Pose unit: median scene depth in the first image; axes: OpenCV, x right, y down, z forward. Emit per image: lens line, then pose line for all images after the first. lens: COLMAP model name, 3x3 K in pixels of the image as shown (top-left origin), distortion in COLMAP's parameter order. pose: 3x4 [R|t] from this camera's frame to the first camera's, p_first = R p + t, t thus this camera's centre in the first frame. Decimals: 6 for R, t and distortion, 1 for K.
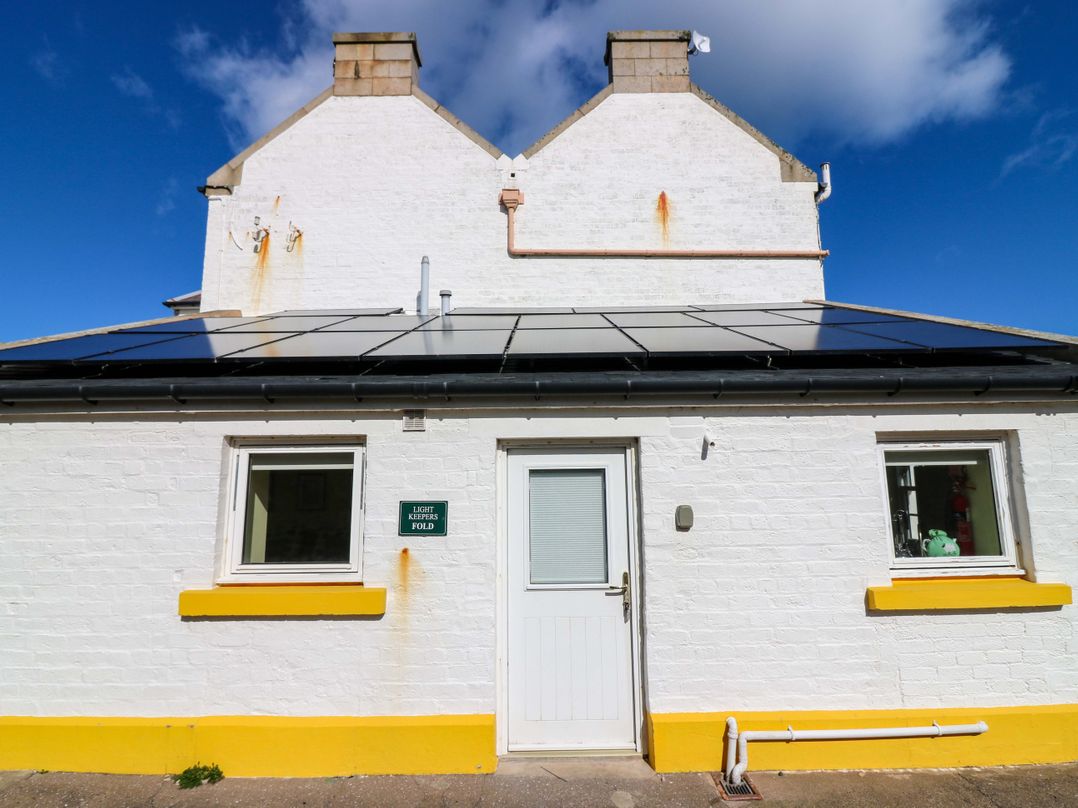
lens RADIAL K [[577.8, 0, 540.6], [0, 577.8, 395.7], [0, 0, 1]] dist [-0.002691, -0.003195]
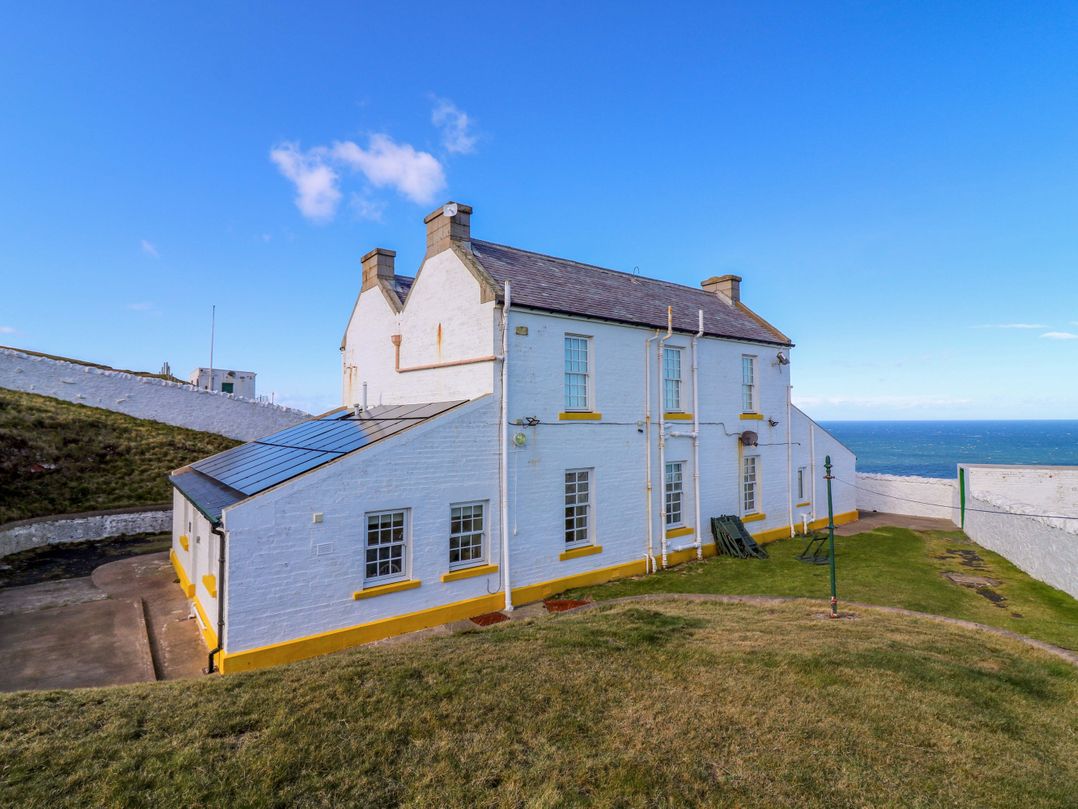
lens RADIAL K [[554.7, 0, 537.0], [0, 554.7, 398.2], [0, 0, 1]] dist [0.001171, -0.000597]
pose [[0.611216, -0.025846, -0.791042, 1.536447], [0.115689, 0.991649, 0.056990, -0.209693], [0.782963, -0.126348, 0.609102, 0.278635]]
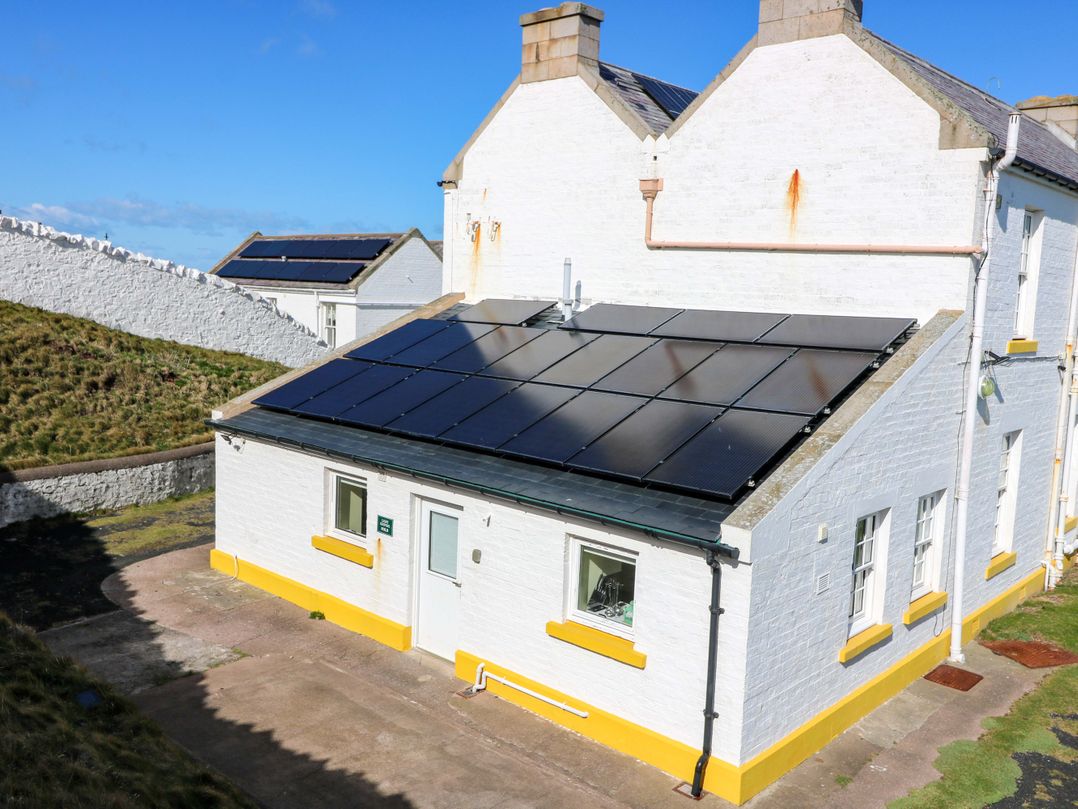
lens RADIAL K [[938.1, 0, 540.2], [0, 938.1, 398.6], [0, 0, 1]] dist [0.031391, -0.019070]
pose [[0.739699, 0.116473, -0.662782, 0.903839], [0.052387, 0.971952, 0.229271, -0.365276], [0.670896, -0.204313, 0.712850, -0.330671]]
